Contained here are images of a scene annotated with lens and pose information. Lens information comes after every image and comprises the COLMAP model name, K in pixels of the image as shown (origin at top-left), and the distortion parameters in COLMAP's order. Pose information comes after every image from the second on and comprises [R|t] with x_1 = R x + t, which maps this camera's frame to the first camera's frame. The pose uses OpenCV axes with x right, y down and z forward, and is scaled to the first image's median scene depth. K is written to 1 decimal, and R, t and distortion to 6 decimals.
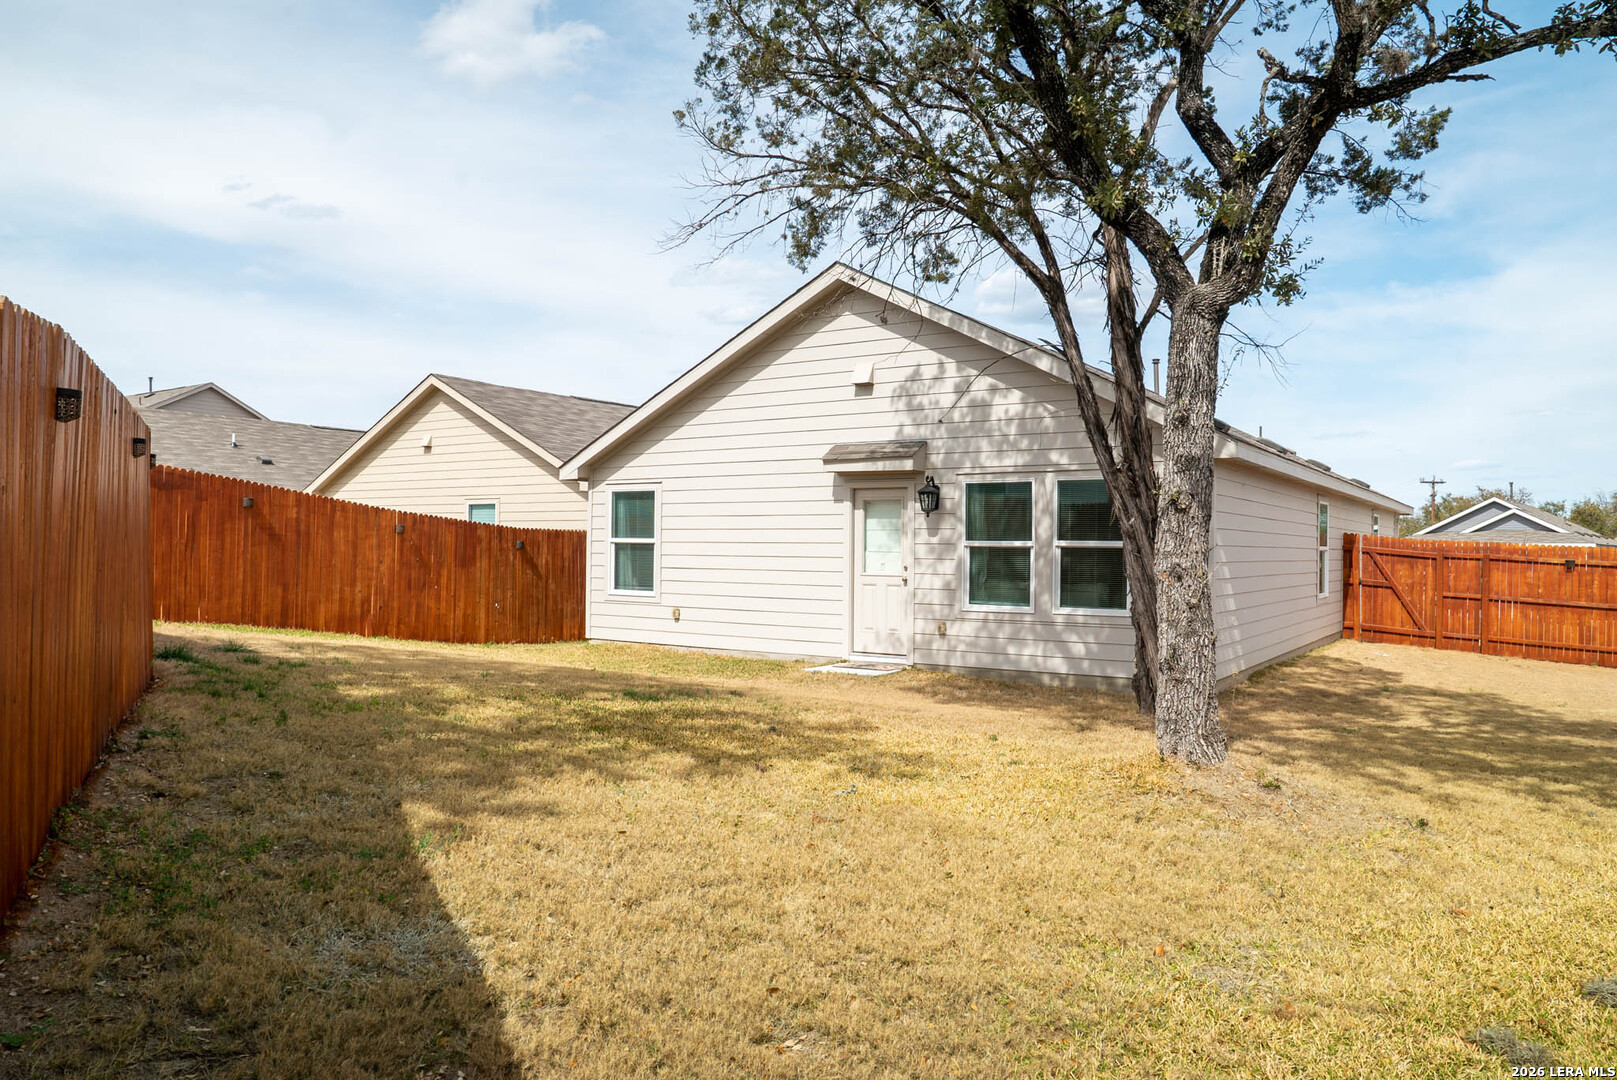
lens RADIAL K [[1158.2, 0, 812.3], [0, 1158.2, 540.7], [0, 0, 1]] dist [-0.051812, -0.001386]
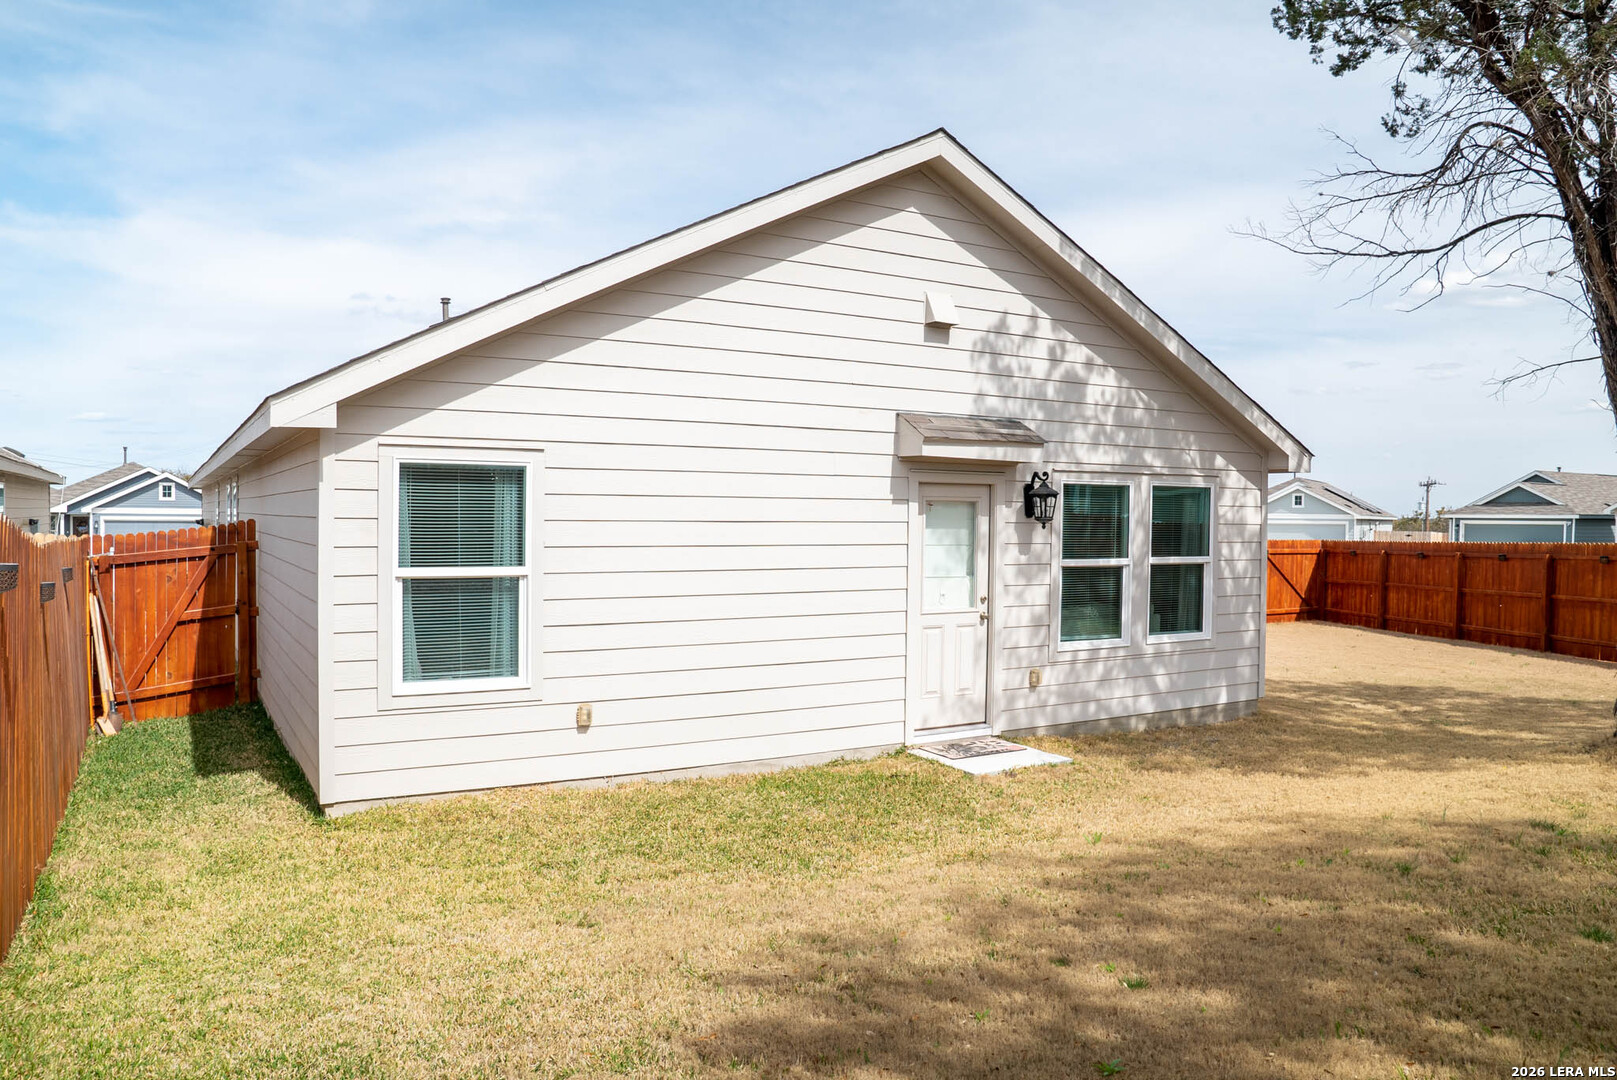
lens RADIAL K [[1158.2, 0, 810.8], [0, 1158.2, 535.5], [0, 0, 1]] dist [-0.051812, -0.001386]
pose [[0.418861, -0.024741, 0.907713, -0.623665], [-0.013774, 0.999341, 0.033594, -0.038789], [-0.907946, -0.026574, 0.418244, 0.836867]]
